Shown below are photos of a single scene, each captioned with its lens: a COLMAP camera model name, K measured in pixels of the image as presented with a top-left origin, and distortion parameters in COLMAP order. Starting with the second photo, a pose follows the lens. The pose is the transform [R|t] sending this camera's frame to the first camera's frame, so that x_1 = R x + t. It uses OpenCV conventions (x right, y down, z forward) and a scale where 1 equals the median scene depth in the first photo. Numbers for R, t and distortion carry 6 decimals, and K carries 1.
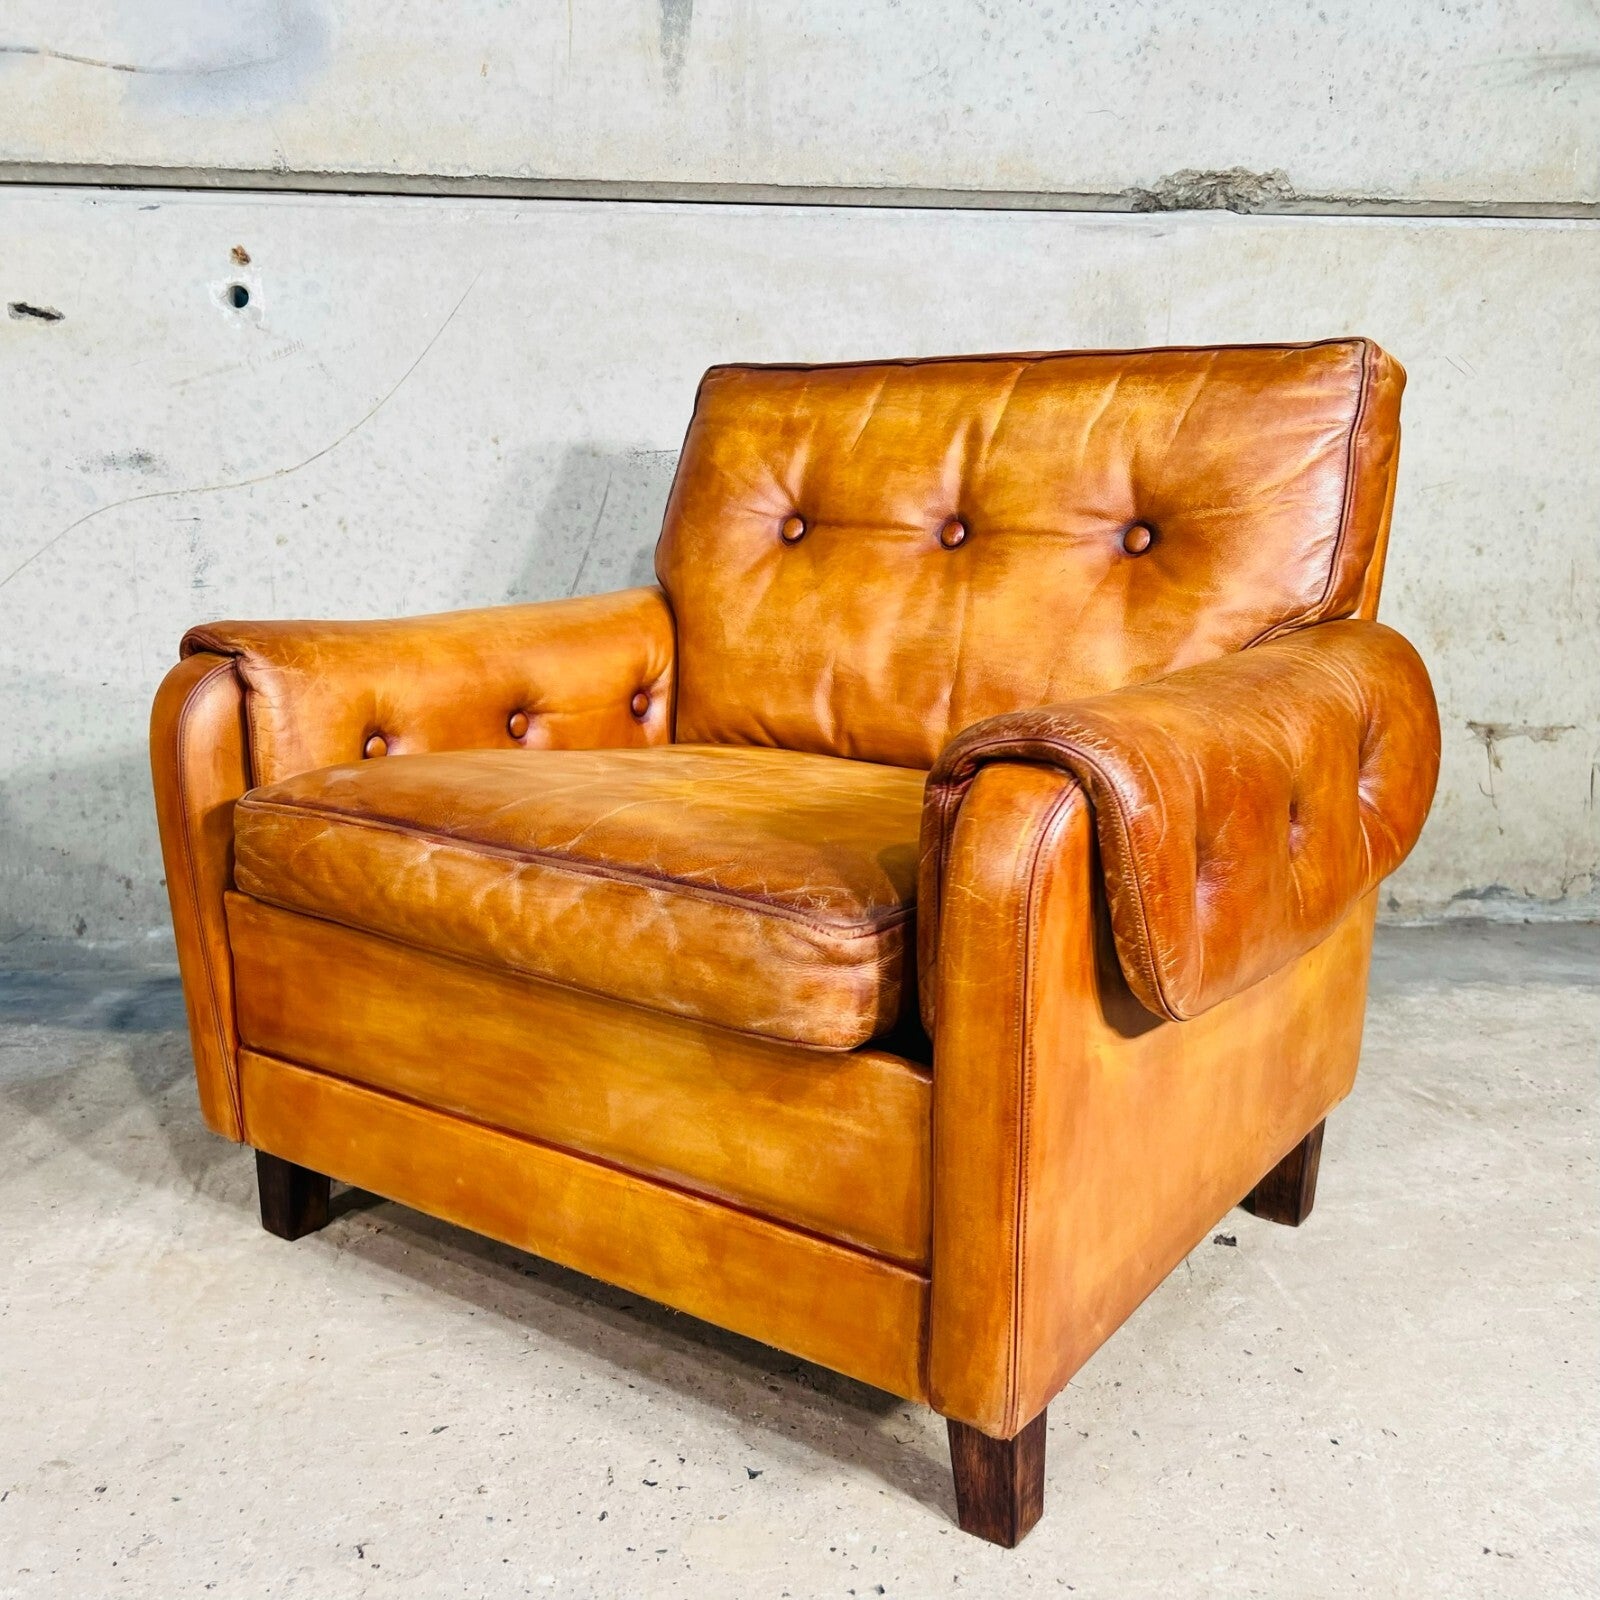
lens RADIAL K [[1622.2, 0, 802.0], [0, 1622.2, 798.1], [0, 0, 1]] dist [0.015517, 0.000000]
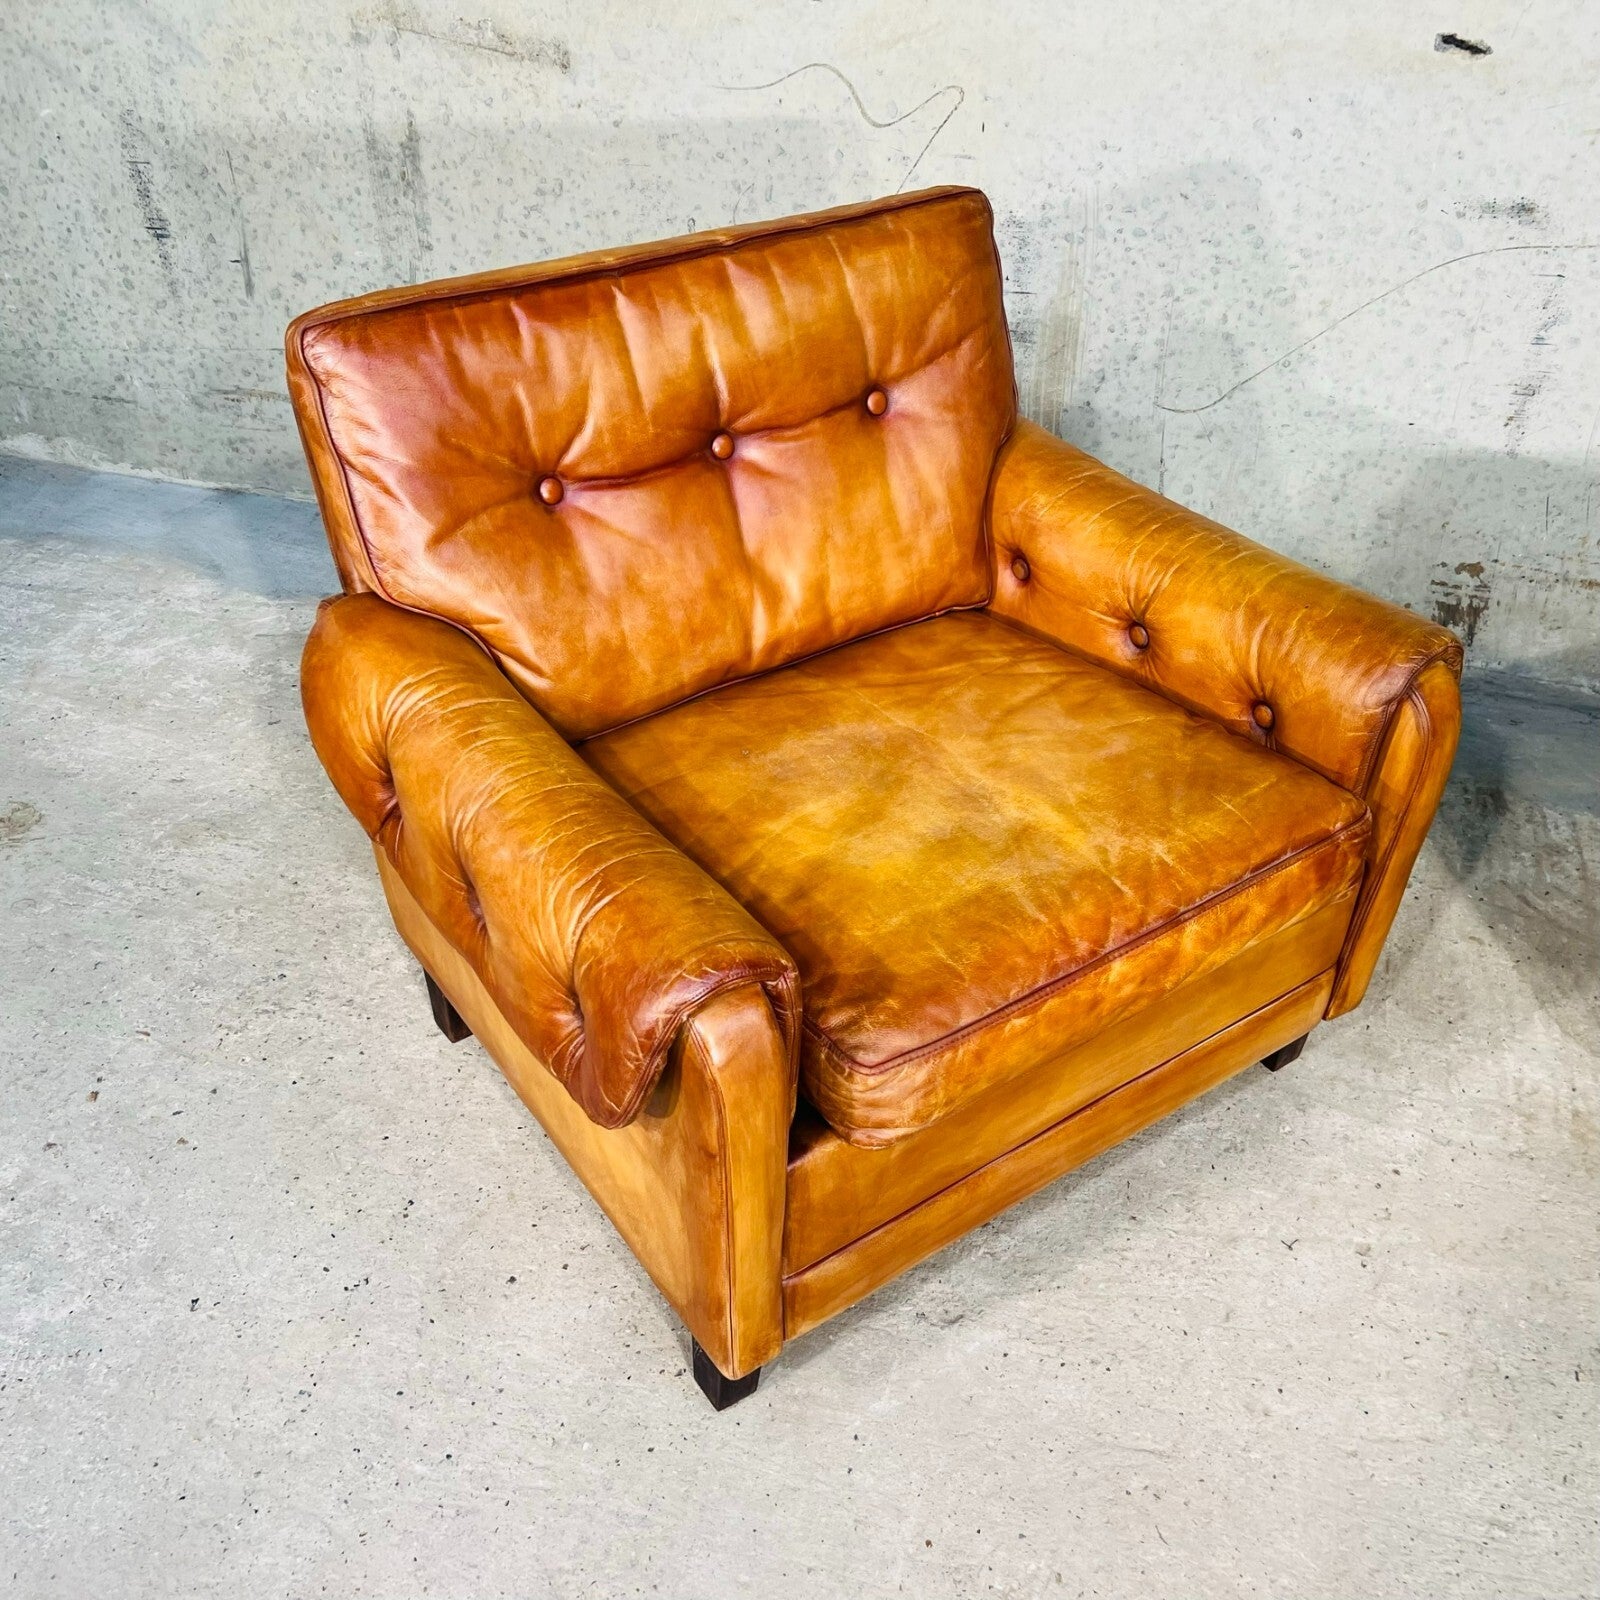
lens RADIAL K [[1622.2, 0, 788.3], [0, 1622.2, 808.7], [0, 0, 1]] dist [0.015517, 0.000000]
pose [[0.908793, 0.248724, -0.335011, -0.391419], [-0.082240, 0.893932, 0.440592, -0.281947], [0.409063, -0.372856, 0.832854, -0.117069]]
